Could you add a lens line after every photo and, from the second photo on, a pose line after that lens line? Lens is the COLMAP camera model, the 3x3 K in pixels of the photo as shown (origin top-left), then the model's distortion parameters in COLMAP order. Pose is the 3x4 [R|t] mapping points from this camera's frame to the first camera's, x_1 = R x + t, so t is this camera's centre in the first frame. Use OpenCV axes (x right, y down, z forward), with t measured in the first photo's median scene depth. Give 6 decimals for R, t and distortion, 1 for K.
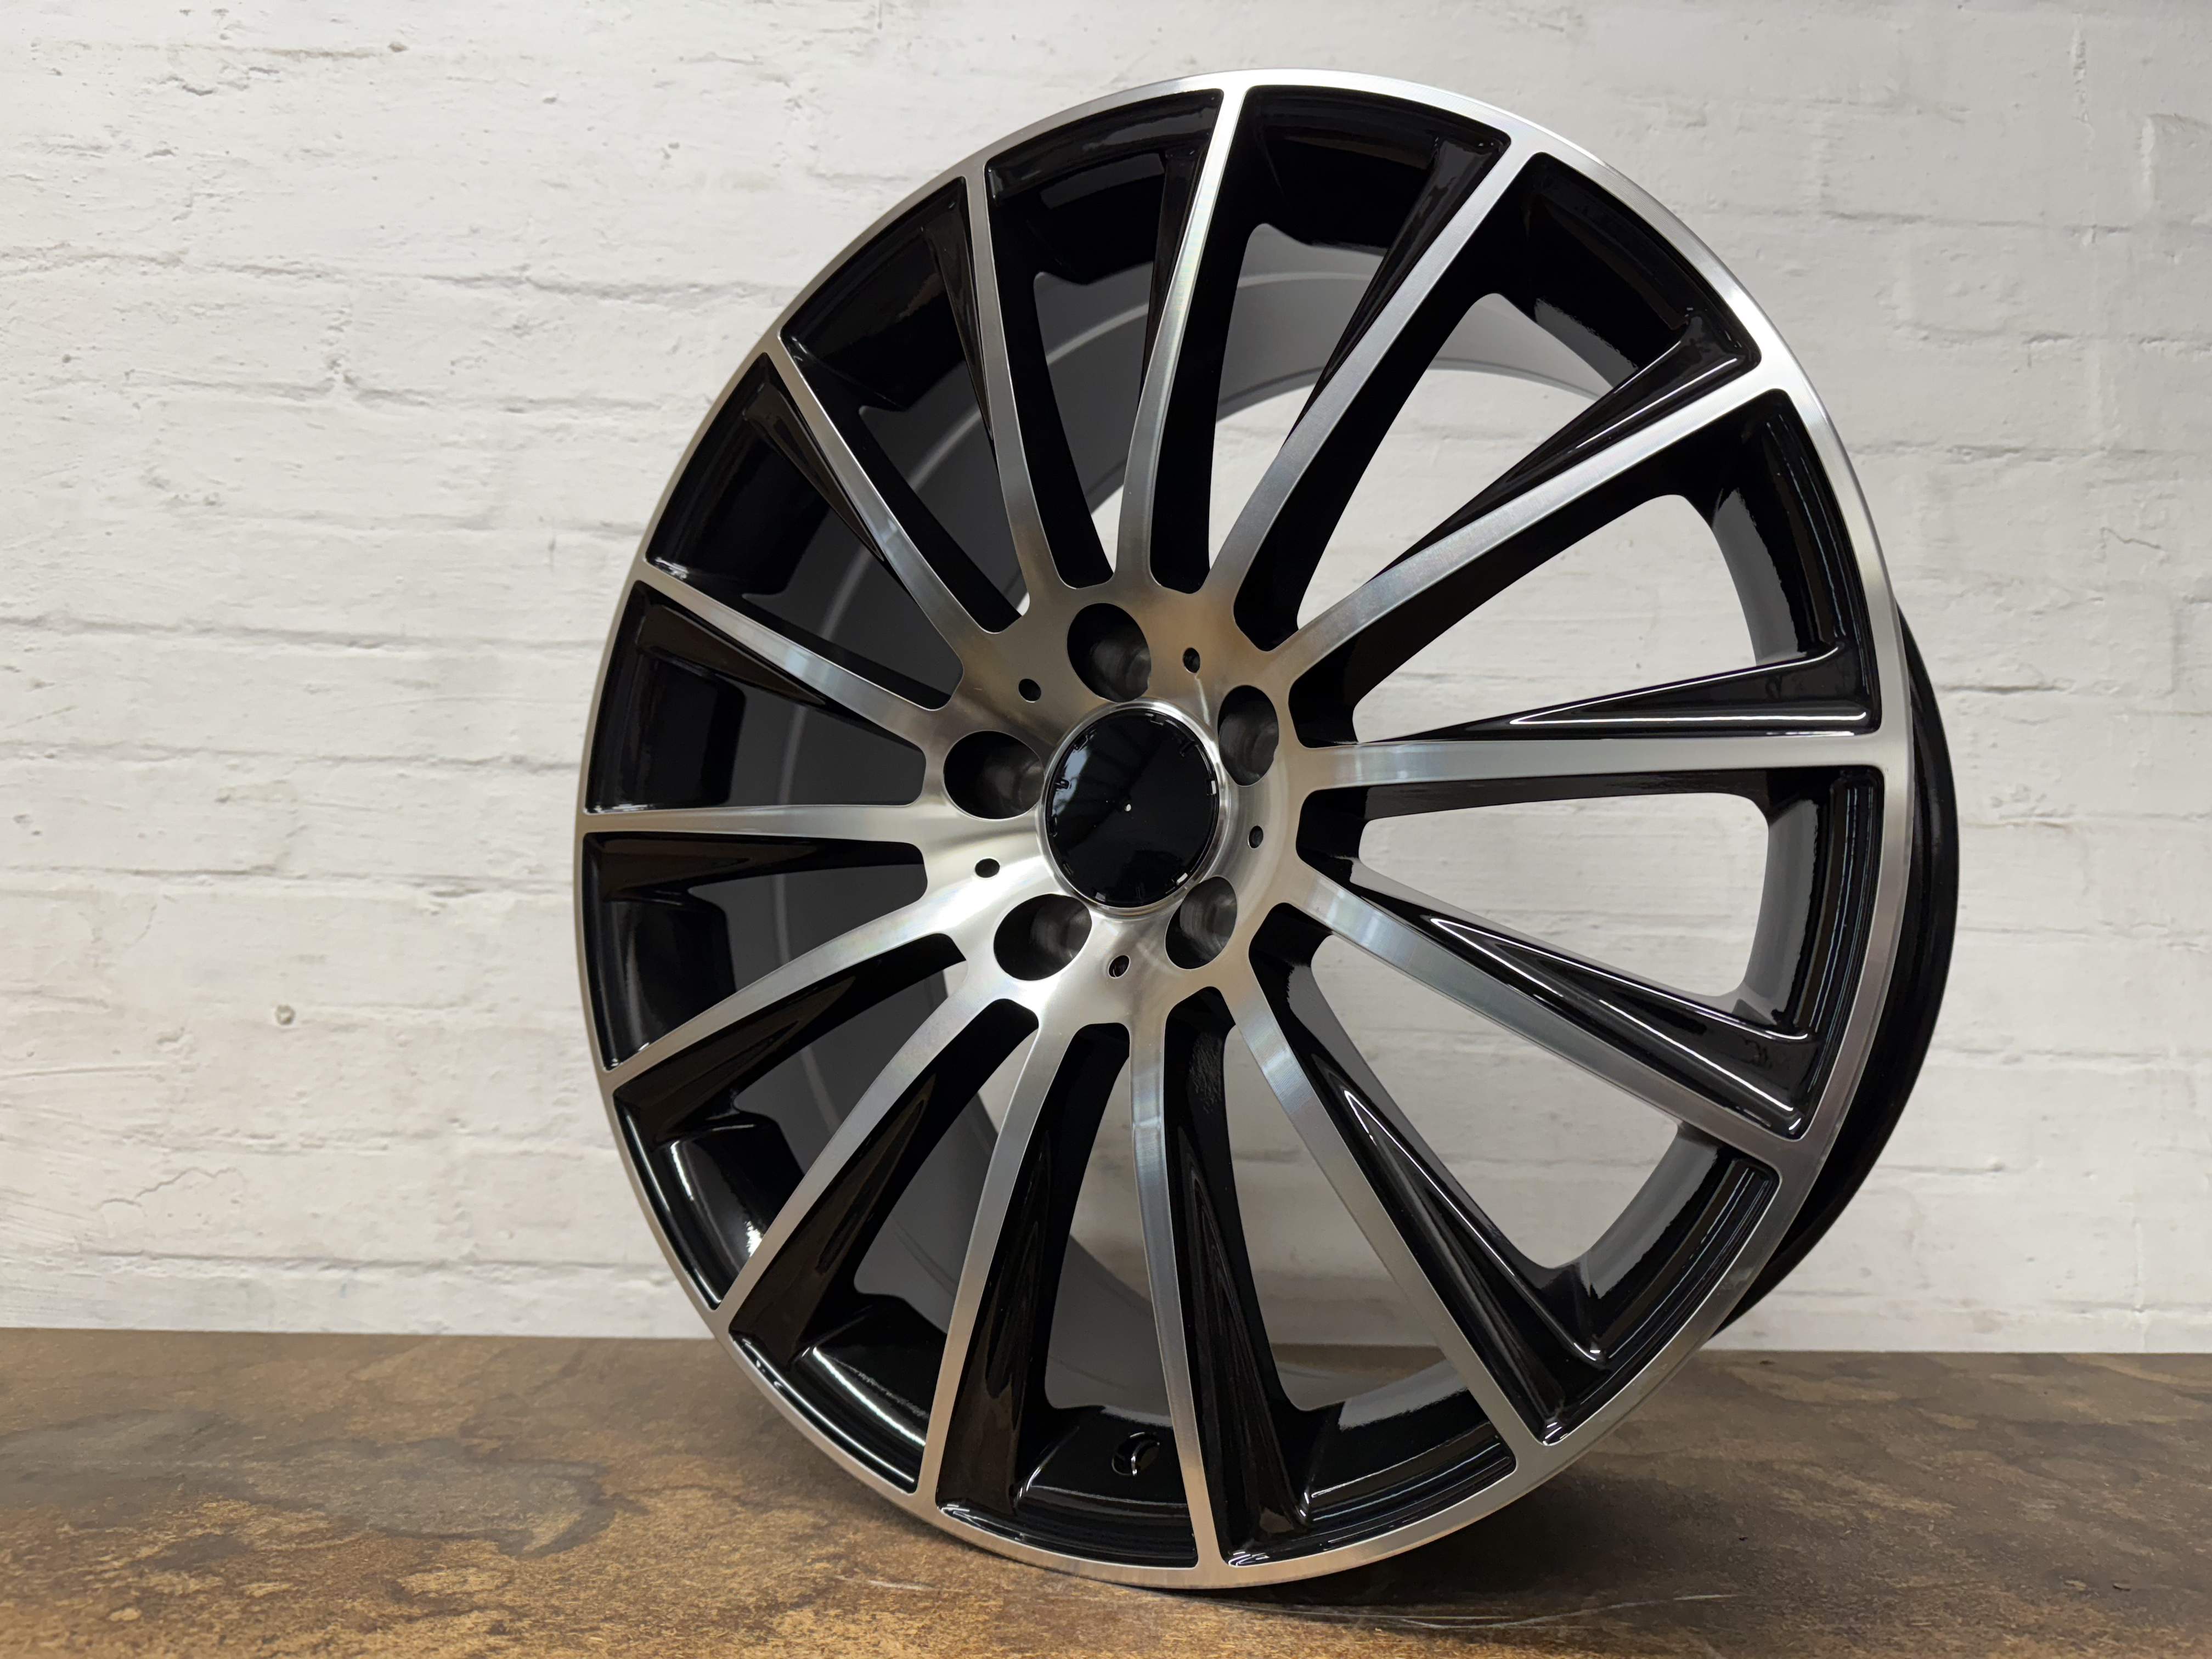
lens RADIAL K [[1518.1, 0, 1107.1], [0, 1518.1, 832.7], [0, 0, 1]] dist [-0.006561, -0.004764]
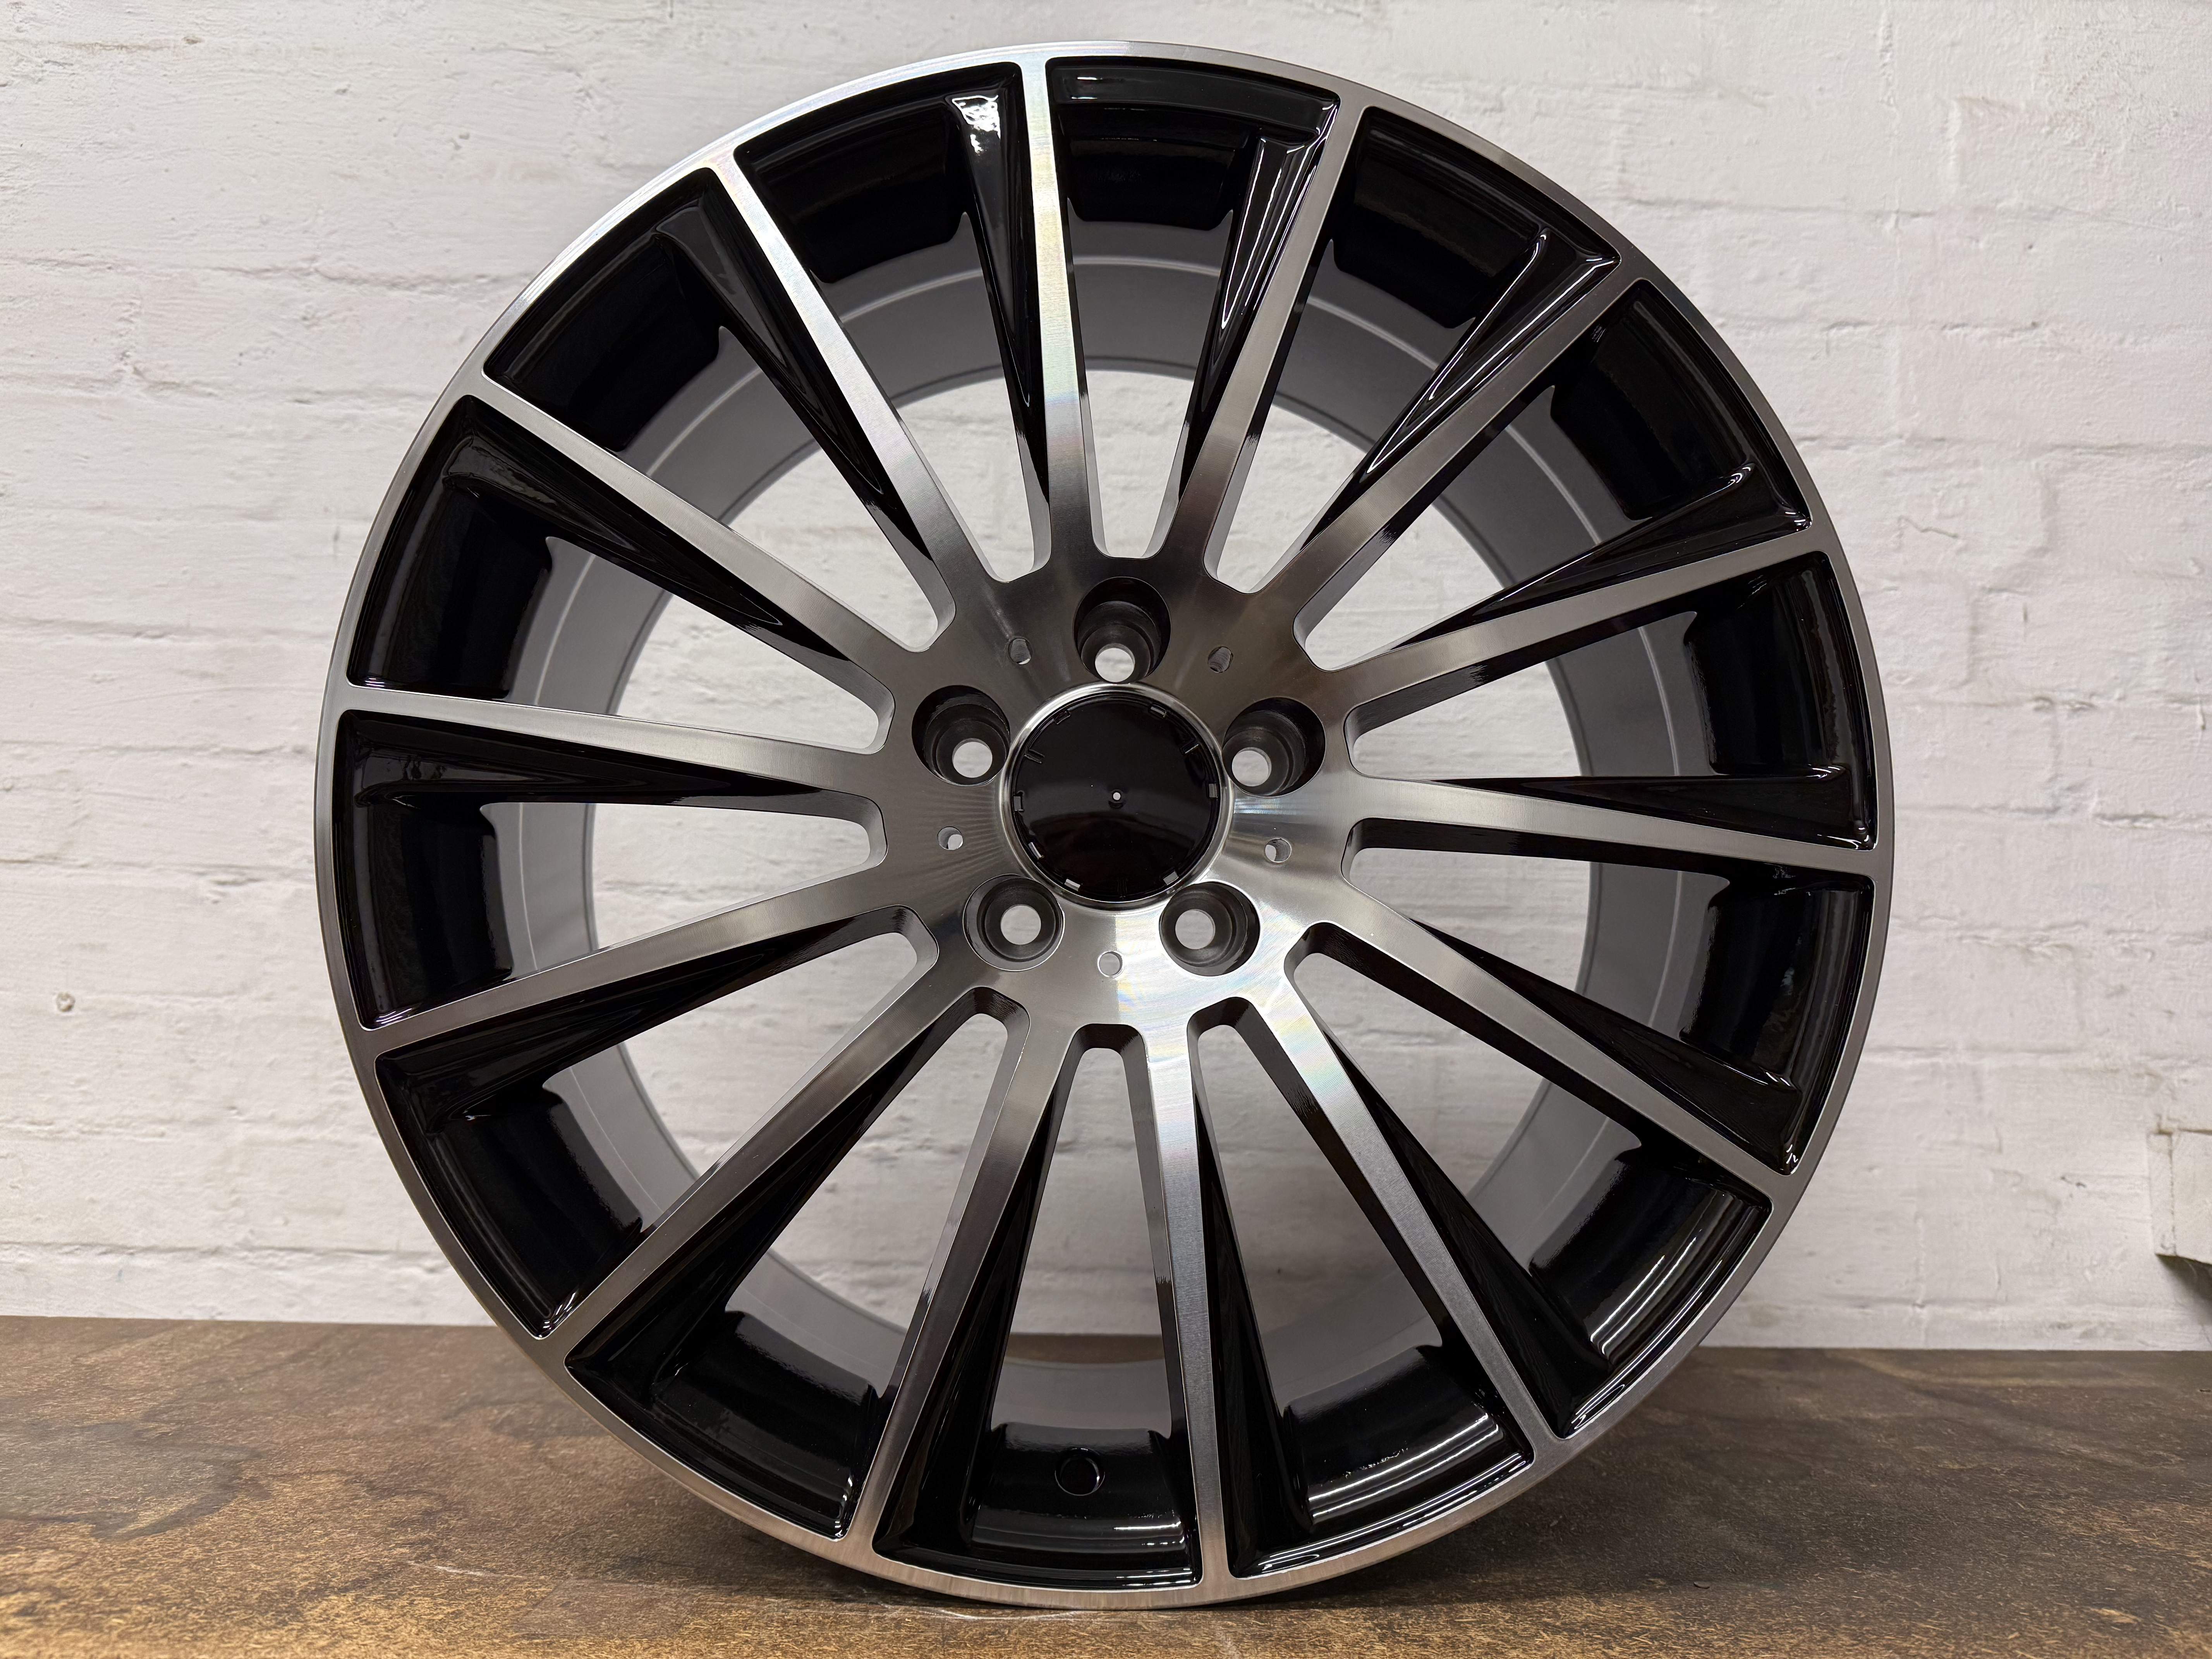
lens RADIAL K [[1518.1, 0, 1114.1], [0, 1518.1, 831.5], [0, 0, 1]] dist [-0.006561, -0.004764]
pose [[0.999948, 0.001575, -0.010045, 0.160041], [-0.001512, 0.999979, 0.006309, -0.000963], [0.010055, -0.006293, 0.999930, 0.001301]]
